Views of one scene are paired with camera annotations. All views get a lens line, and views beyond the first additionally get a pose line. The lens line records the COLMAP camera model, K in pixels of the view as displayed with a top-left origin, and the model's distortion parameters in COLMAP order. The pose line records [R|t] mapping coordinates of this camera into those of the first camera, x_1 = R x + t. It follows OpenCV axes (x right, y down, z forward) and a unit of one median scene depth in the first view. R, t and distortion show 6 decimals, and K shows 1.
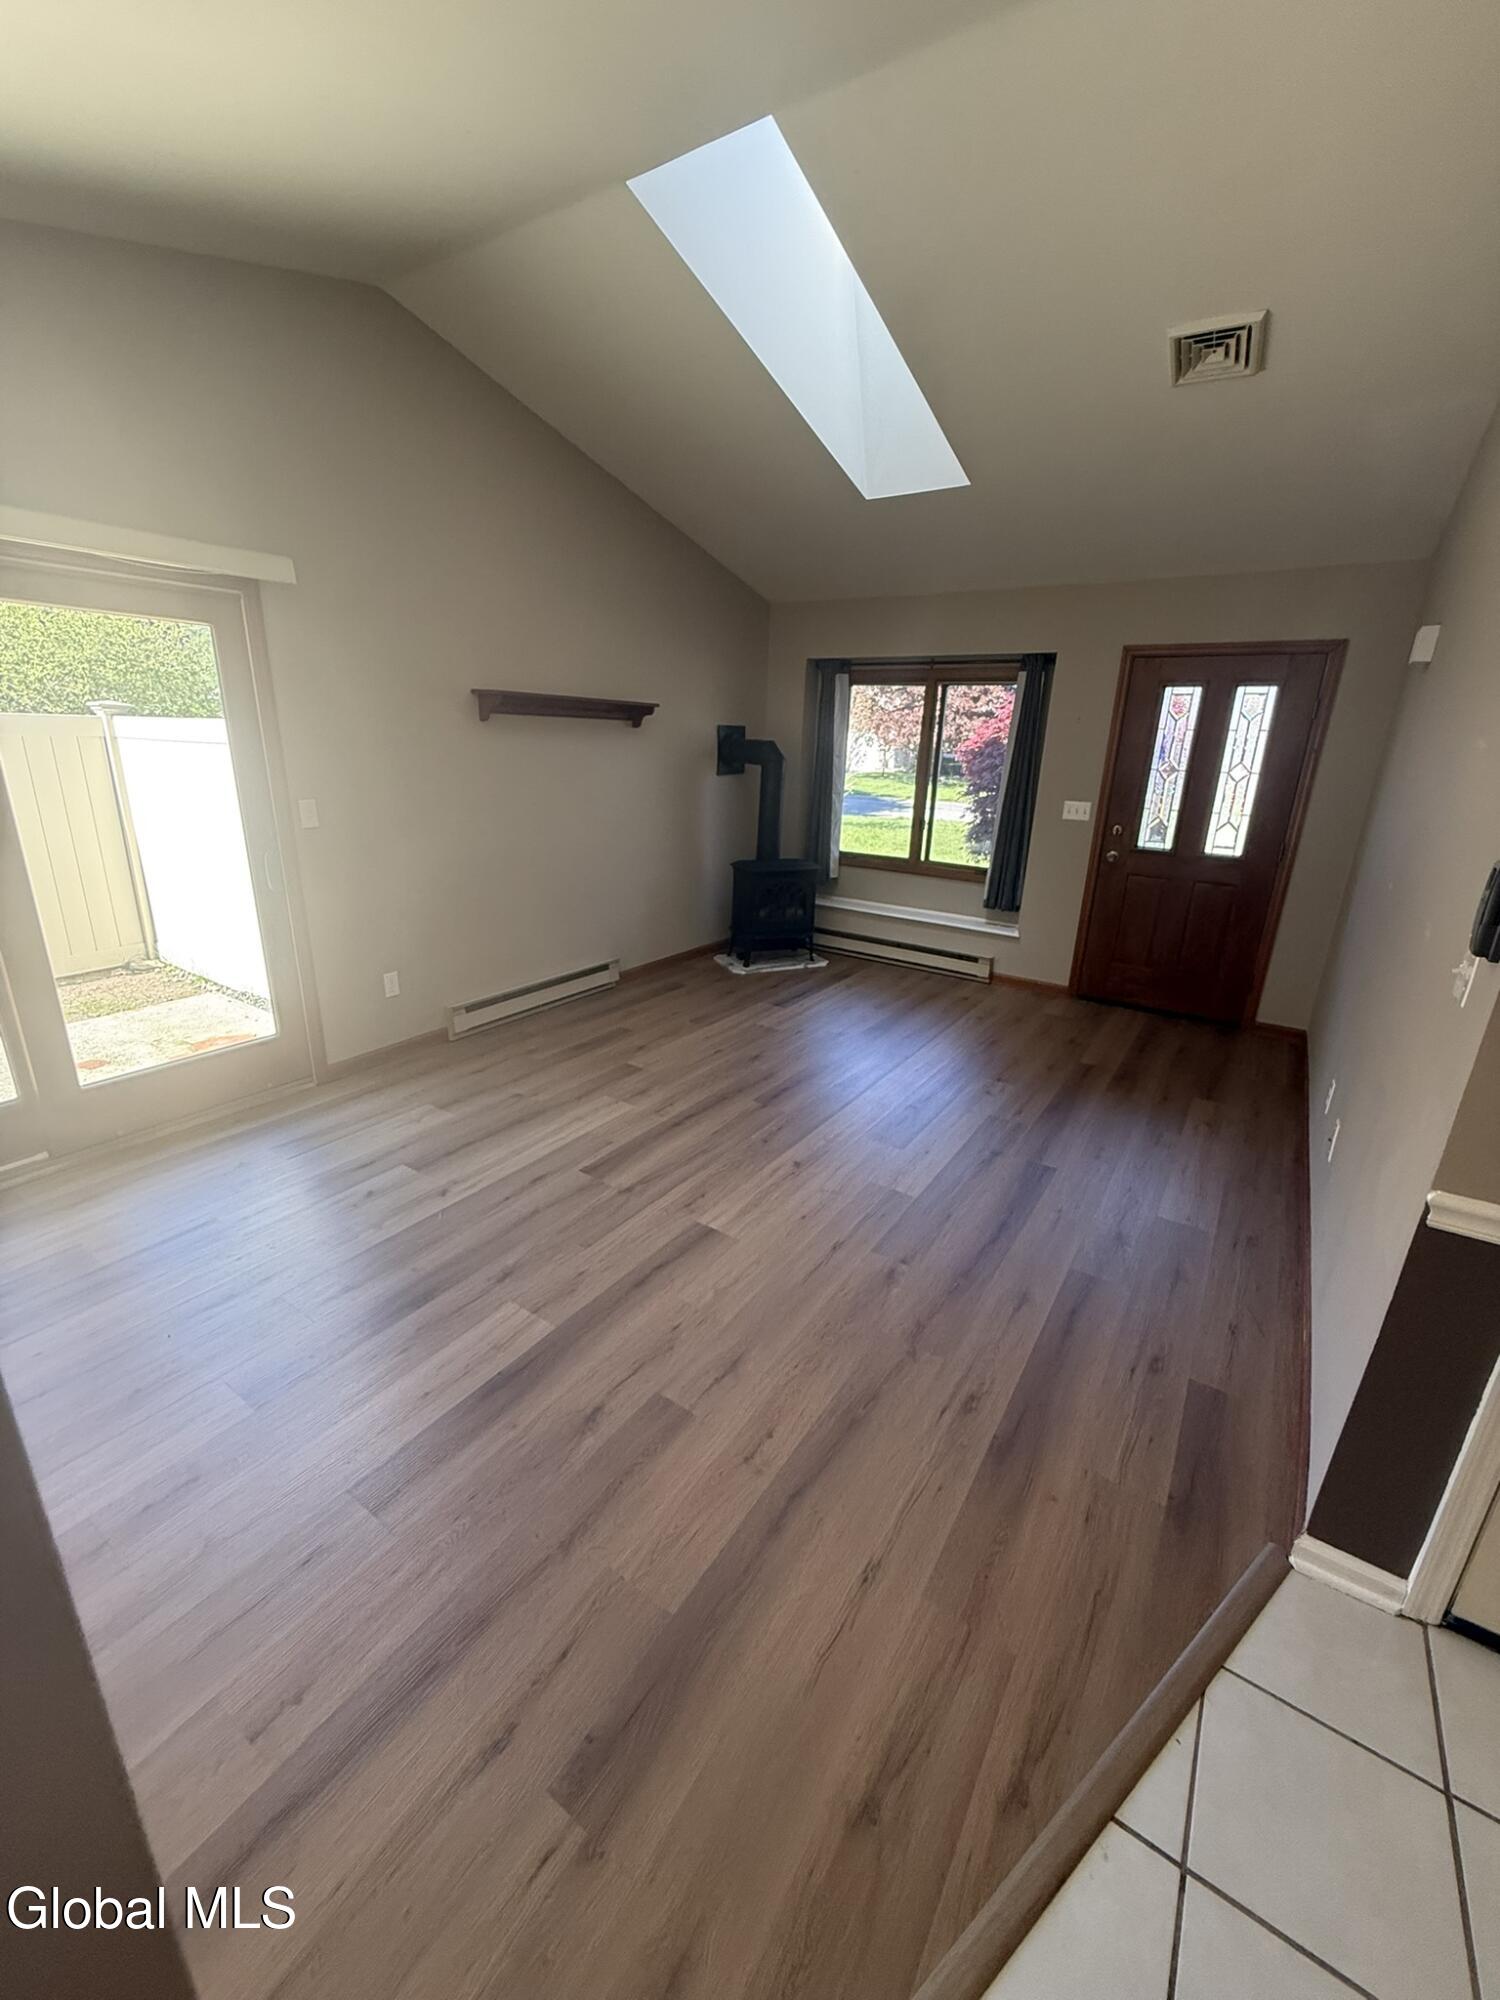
lens RADIAL K [[798.8, 0, 748.0], [0, 798.8, 1000.7], [0, 0, 1]] dist [-0.000500, -0.000063]
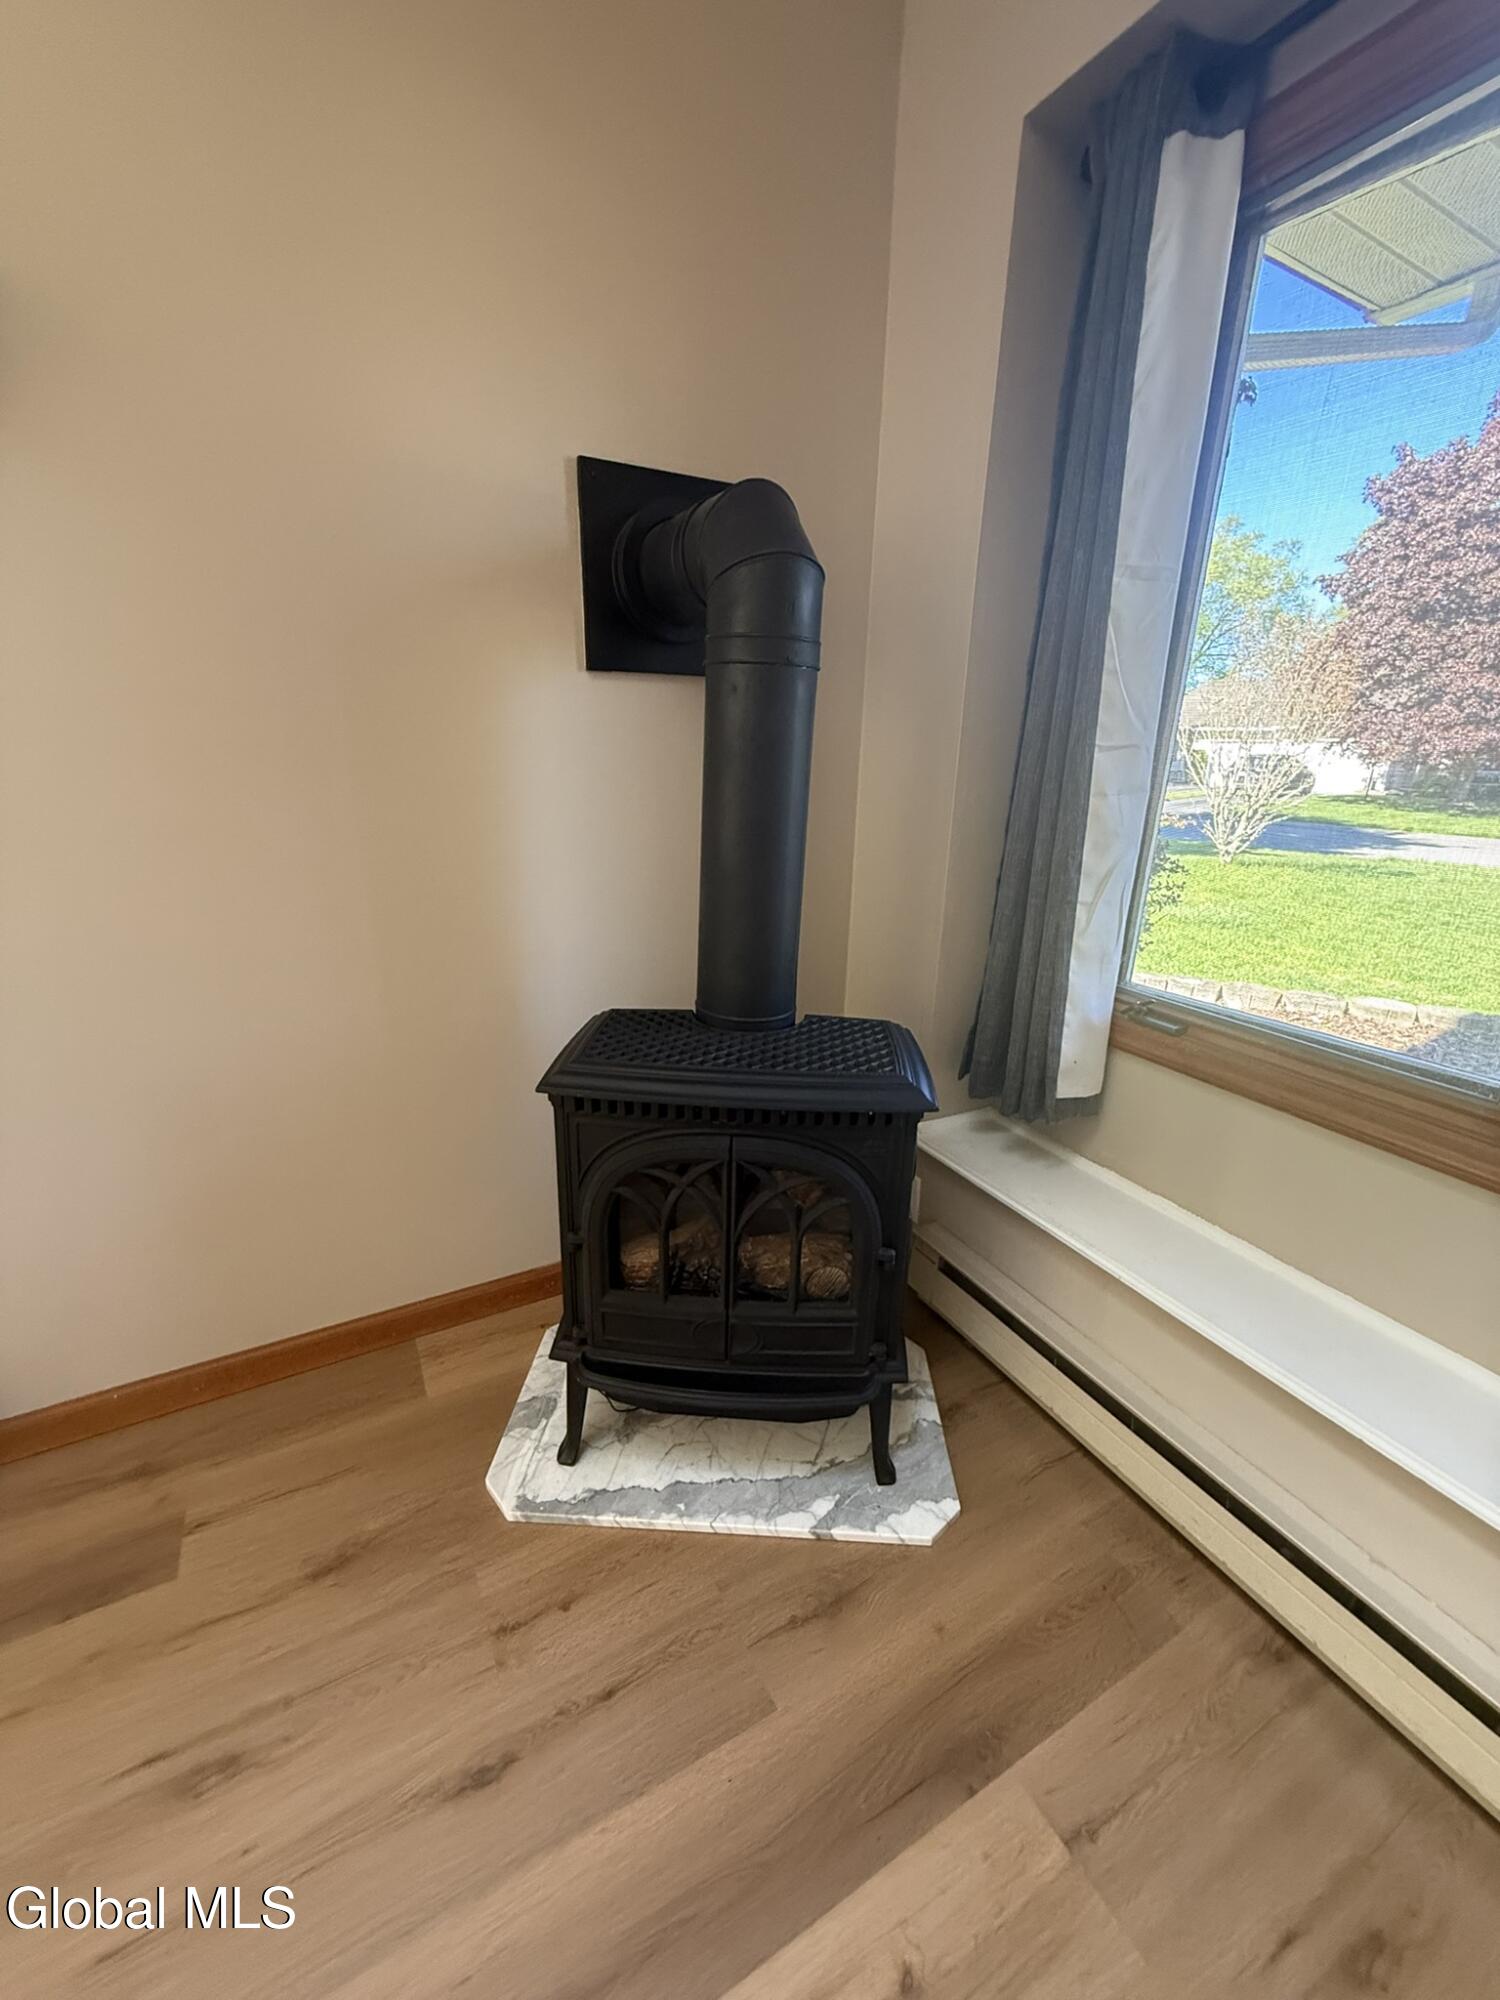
lens RADIAL K [[798.8, 0, 745.3], [0, 798.8, 991.3], [0, 0, 1]] dist [-0.000500, -0.000063]
pose [[0.884551, 0.116708, -0.451607, 0.126227], [-0.135738, 0.990696, -0.009842, -0.172828], [0.446256, 0.070006, 0.892163, 0.752920]]
